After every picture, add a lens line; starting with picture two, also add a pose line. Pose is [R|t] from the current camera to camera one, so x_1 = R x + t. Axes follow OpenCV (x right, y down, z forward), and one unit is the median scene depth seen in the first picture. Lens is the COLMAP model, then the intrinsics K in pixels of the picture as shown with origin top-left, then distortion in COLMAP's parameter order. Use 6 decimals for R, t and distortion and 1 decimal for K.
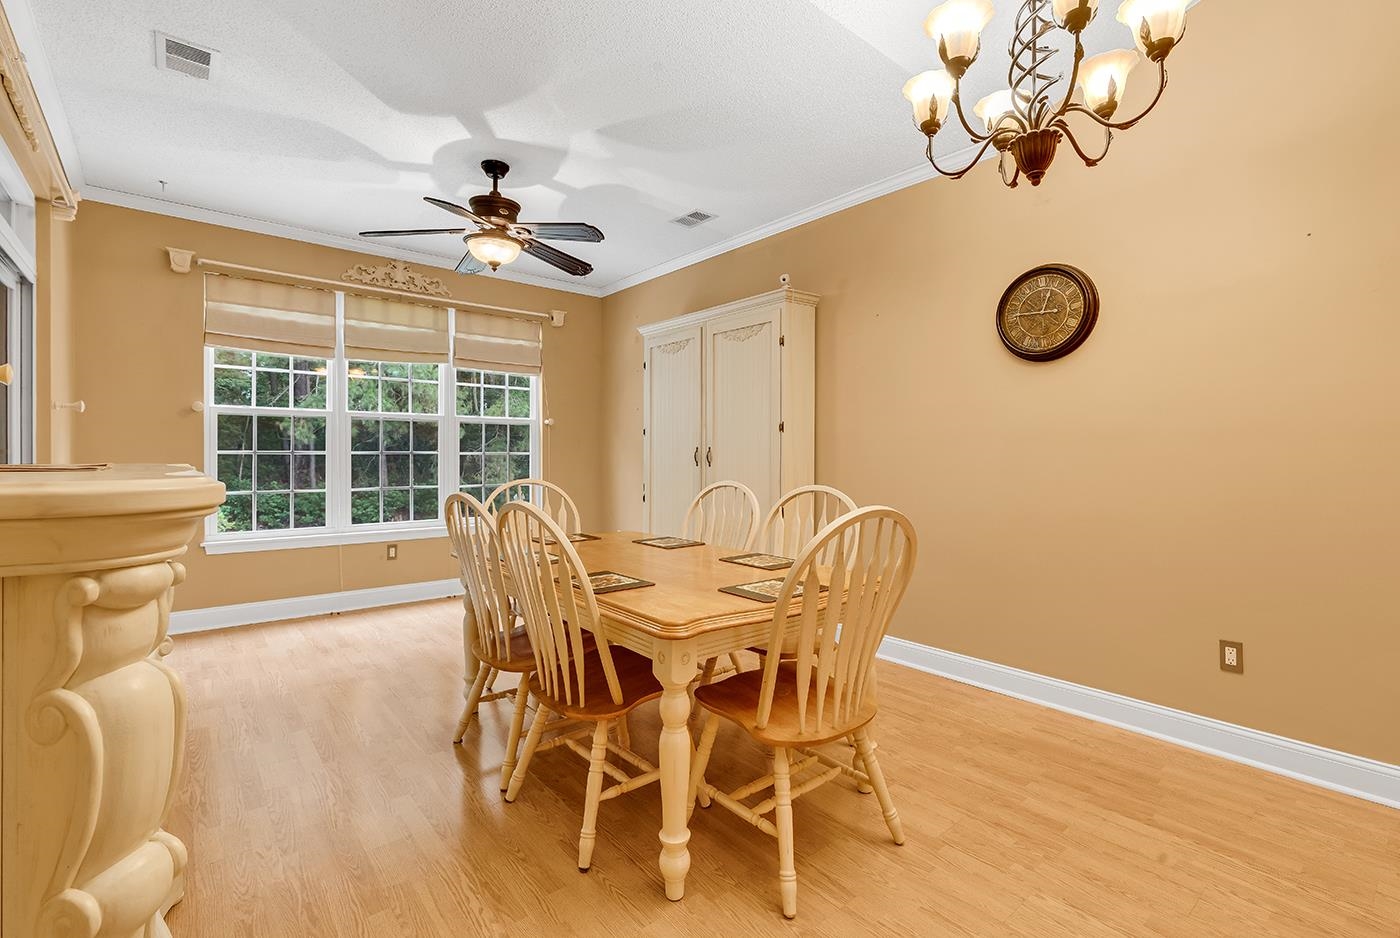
lens RADIAL K [[615.2, 0, 677.7], [0, 615.2, 447.1], [0, 0, 1]] dist [0.009585, -0.003545]
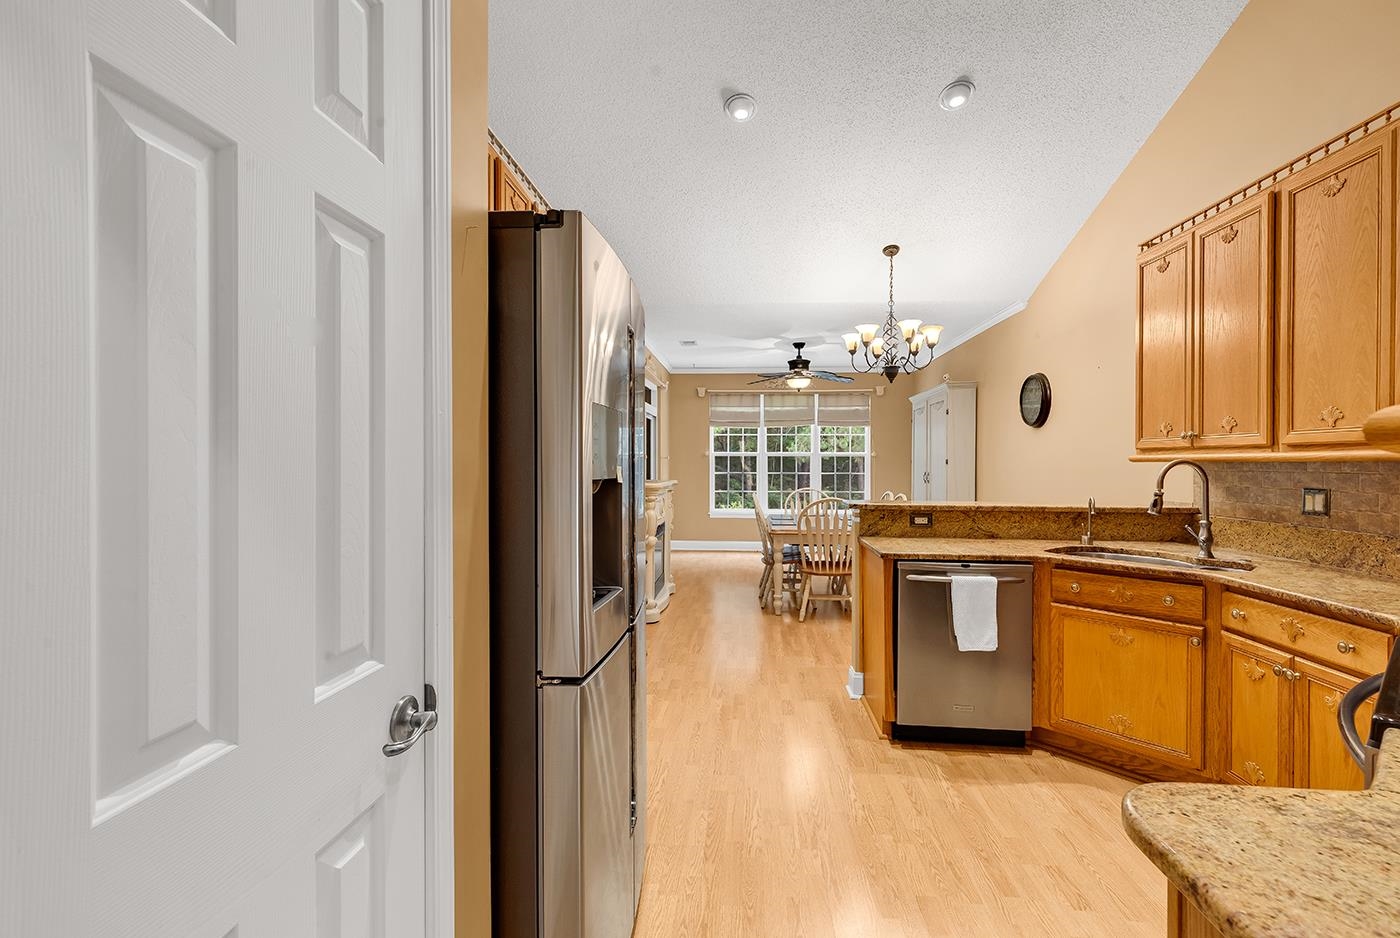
lens RADIAL K [[615.2, 0, 696.3], [0, 615.2, 467.5], [0, 0, 1]] dist [0.009585, -0.003545]
pose [[0.711410, 0.003035, -0.702771, 0.775055], [0.002871, 0.999970, 0.007225, -0.026080], [0.702771, -0.007157, 0.711380, -0.642799]]
